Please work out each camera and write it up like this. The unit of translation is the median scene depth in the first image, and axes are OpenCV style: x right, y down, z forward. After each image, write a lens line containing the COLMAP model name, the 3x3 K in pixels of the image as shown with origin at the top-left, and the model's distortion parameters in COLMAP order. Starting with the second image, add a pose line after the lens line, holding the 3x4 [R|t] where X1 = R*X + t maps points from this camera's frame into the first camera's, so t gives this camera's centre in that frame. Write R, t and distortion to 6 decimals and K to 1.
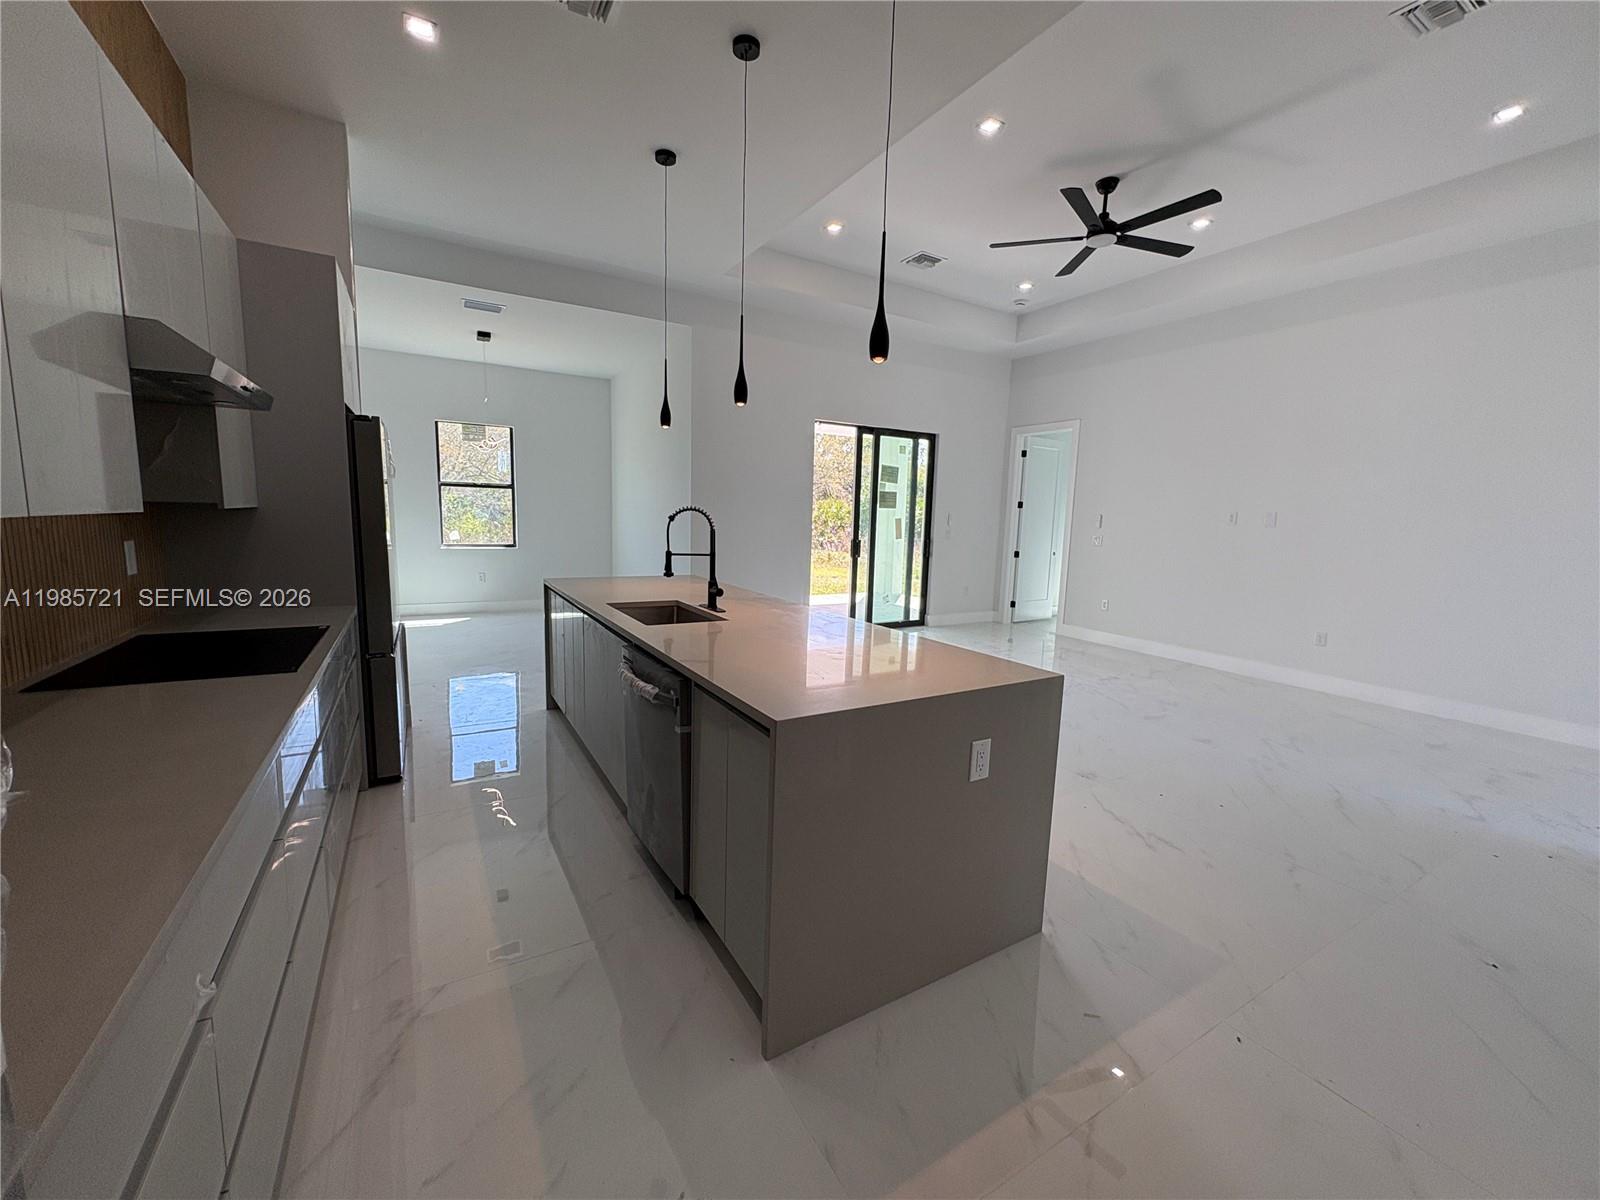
lens RADIAL K [[638.1, 0, 799.0], [0, 638.1, 599.2], [0, 0, 1]] dist [-0.000067, 0.000303]
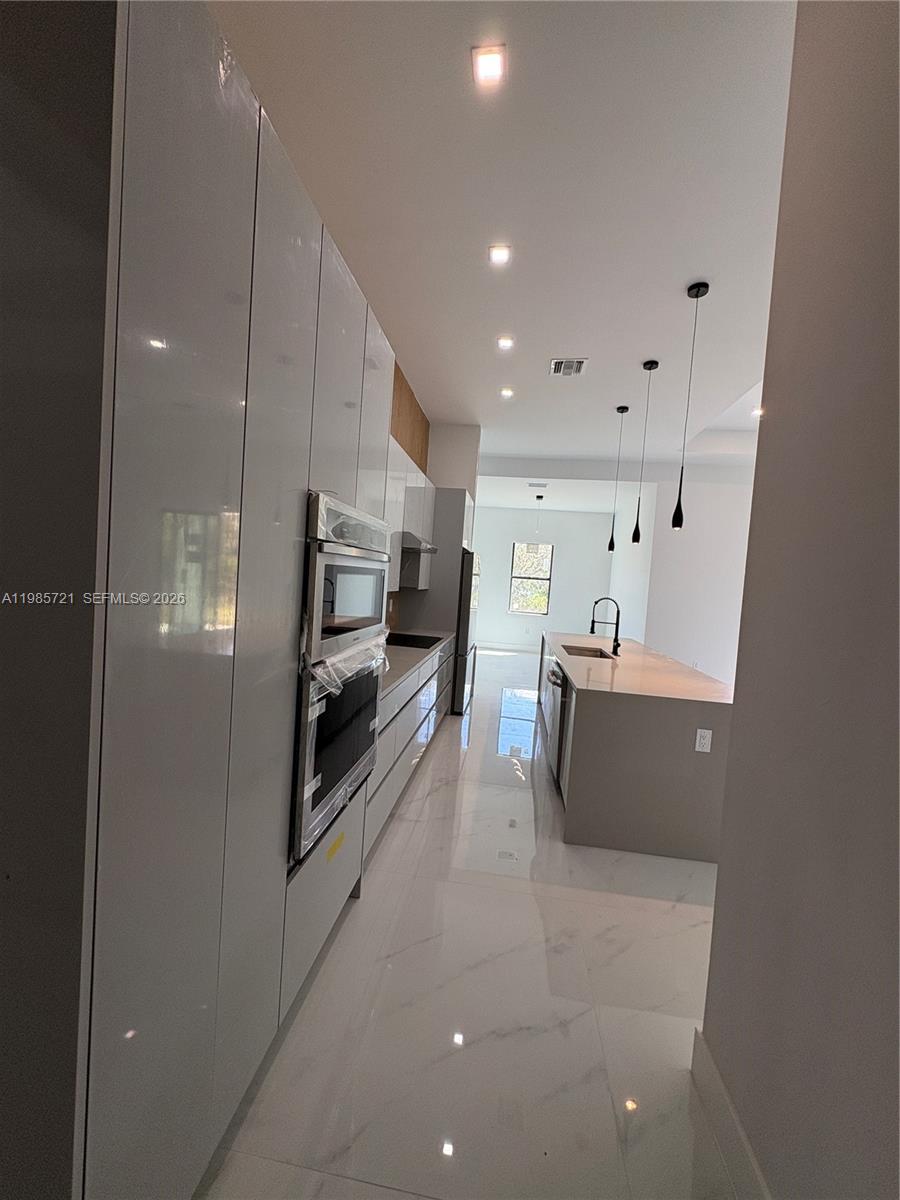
lens RADIAL K [[478.6, 0, 449.9], [0, 478.6, 600.0], [0, 0, 1]] dist [-0.000067, 0.000303]
pose [[0.785629, 0.051965, -0.616512, 0.323438], [-0.129367, 0.988237, -0.081556, 0.034360], [0.605022, 0.143829, 0.783110, -0.353883]]
